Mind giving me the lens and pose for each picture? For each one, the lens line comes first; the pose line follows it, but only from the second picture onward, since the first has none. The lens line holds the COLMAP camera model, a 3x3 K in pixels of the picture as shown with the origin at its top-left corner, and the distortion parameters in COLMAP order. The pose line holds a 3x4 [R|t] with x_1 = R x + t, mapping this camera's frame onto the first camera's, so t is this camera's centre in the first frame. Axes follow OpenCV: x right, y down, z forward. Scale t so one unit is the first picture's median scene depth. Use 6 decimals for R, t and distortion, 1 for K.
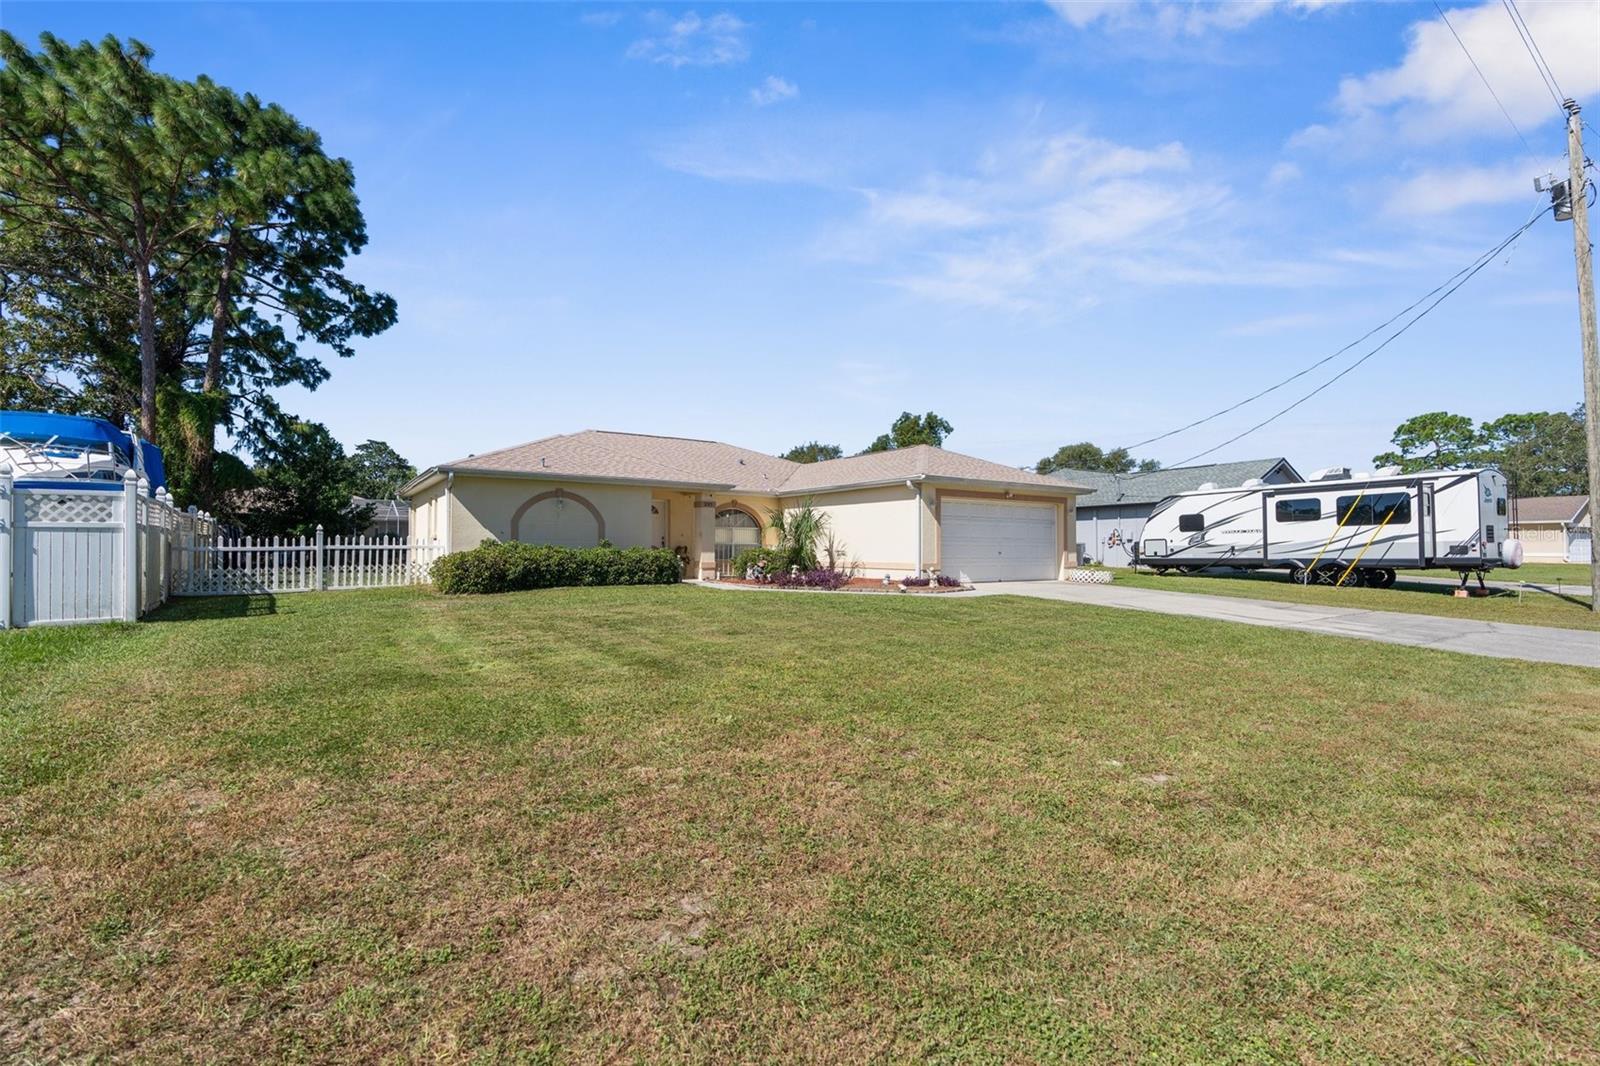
lens RADIAL K [[721.9, 0, 800.0], [0, 721.9, 533.0], [0, 0, 1]] dist [0.000986, 0.000050]
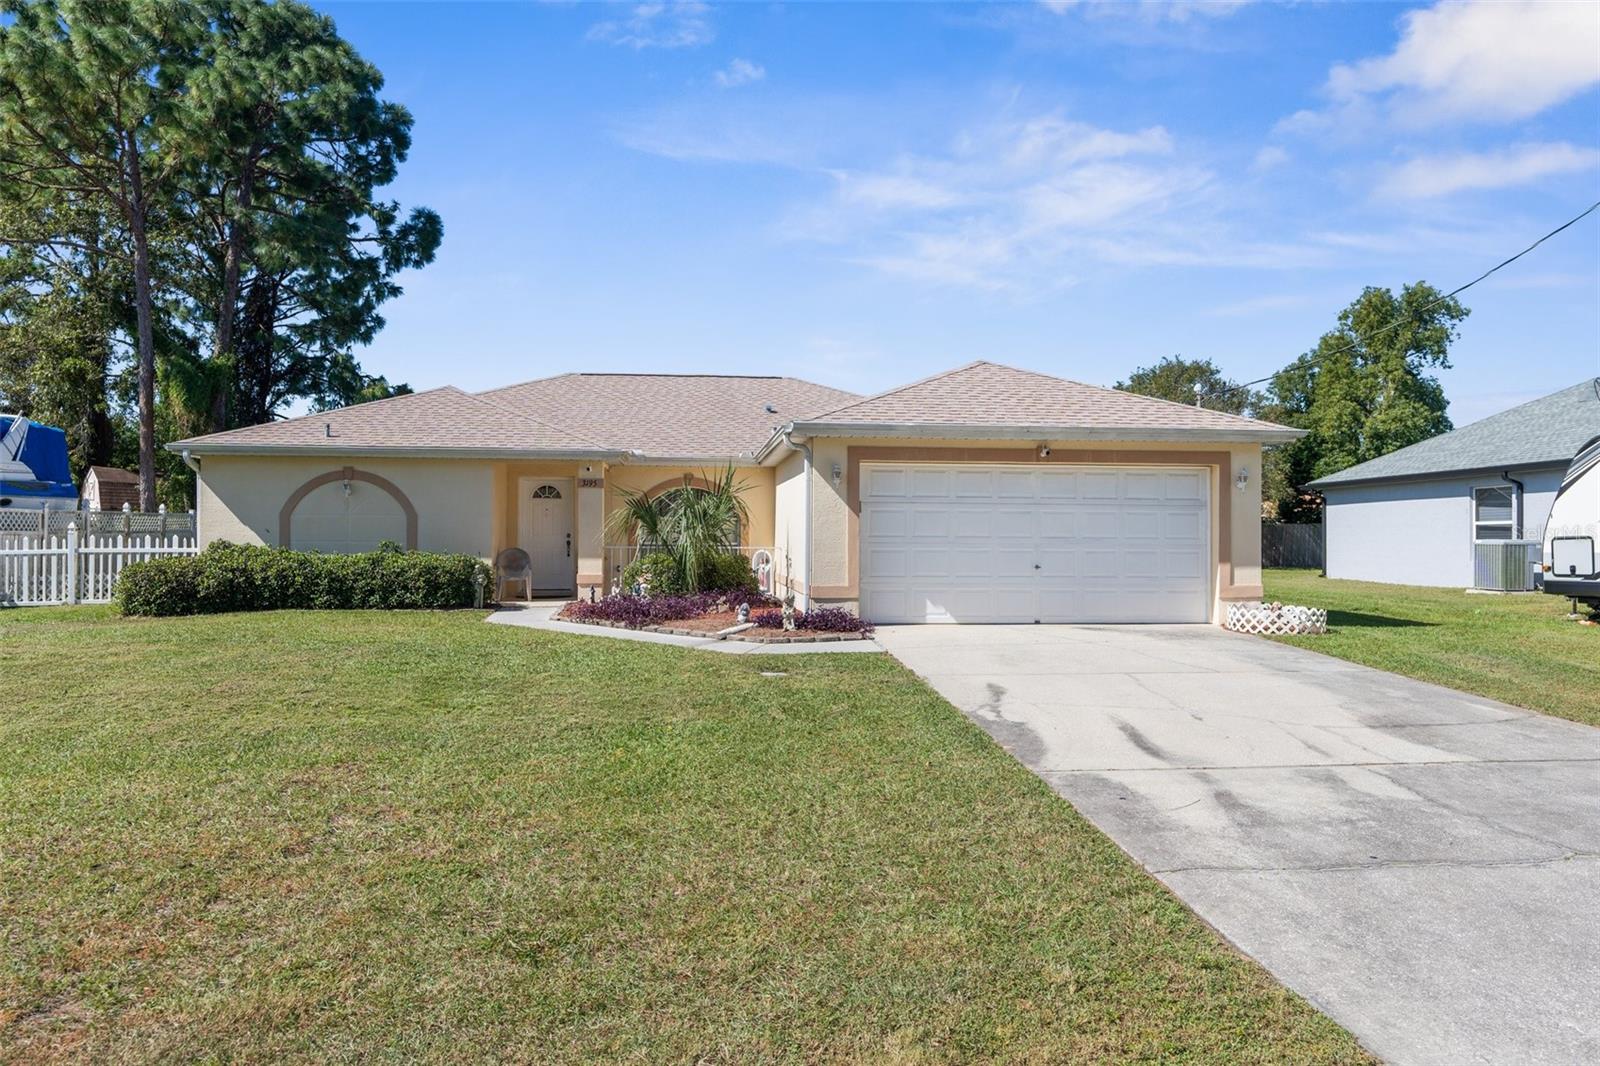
lens RADIAL K [[1144.7, 0, 800.0], [0, 1144.7, 533.0], [0, 0, 1]] dist [-0.000785, 0.001167]
pose [[0.877324, -0.000761, -0.479898, 0.591766], [0.007352, 0.999903, 0.011856, -0.008000], [0.479842, -0.013930, 0.877244, 0.244922]]
